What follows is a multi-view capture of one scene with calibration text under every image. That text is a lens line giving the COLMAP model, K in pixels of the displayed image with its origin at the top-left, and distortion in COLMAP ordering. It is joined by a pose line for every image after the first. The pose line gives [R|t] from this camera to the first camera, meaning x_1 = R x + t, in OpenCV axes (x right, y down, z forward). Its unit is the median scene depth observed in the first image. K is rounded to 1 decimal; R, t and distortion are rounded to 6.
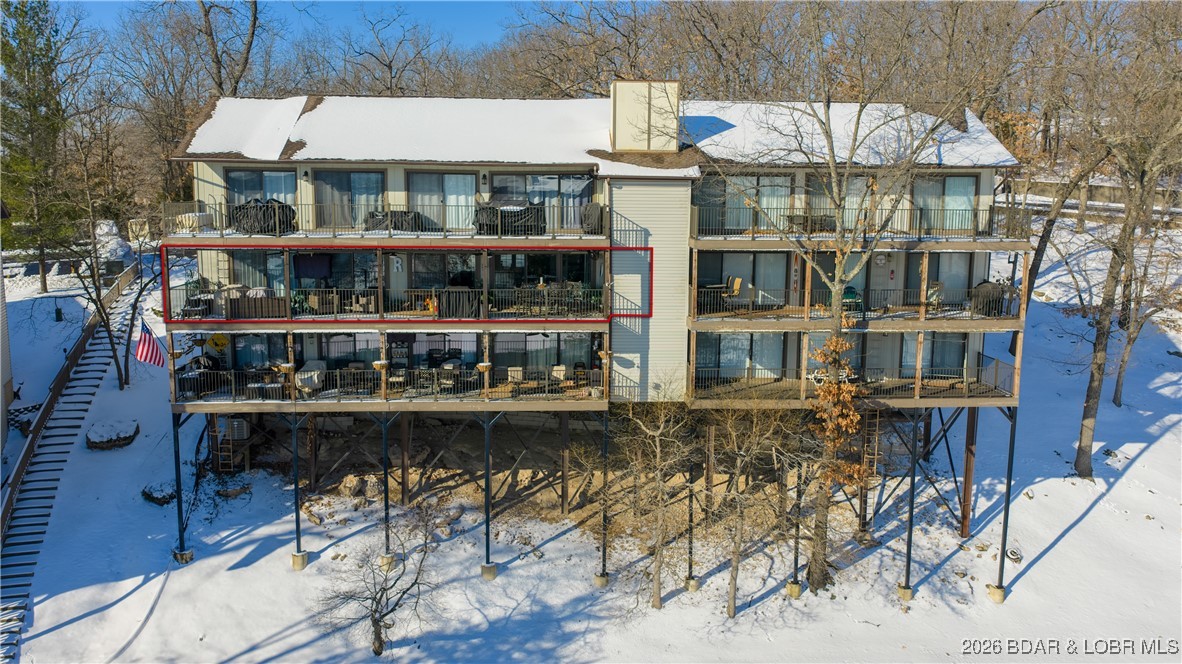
lens RADIAL K [[979.7, 0, 591.4], [0, 979.7, 330.8], [0, 0, 1]] dist [0.008624, -0.016023]
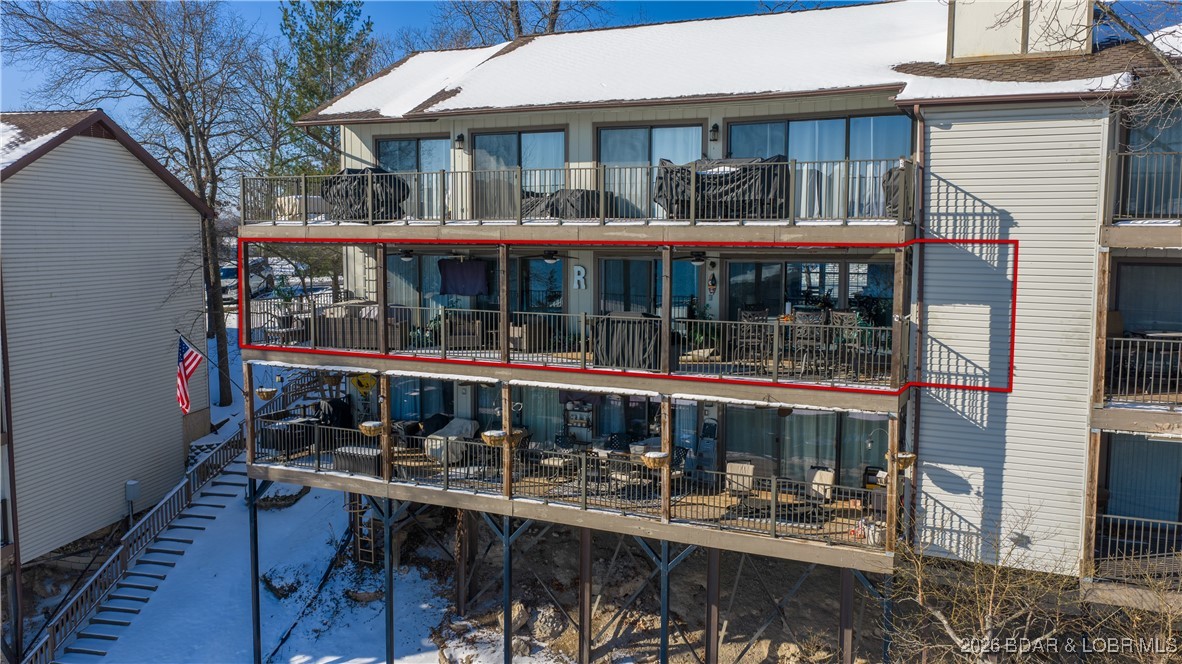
lens RADIAL K [[979.7, 0, 590.9], [0, 979.7, 335.6], [0, 0, 1]] dist [0.008624, -0.016023]
pose [[0.867686, 0.047161, -0.494871, 0.120101], [-0.071242, 0.997011, -0.029898, -0.012970], [0.491982, 0.061198, 0.868452, 0.475227]]
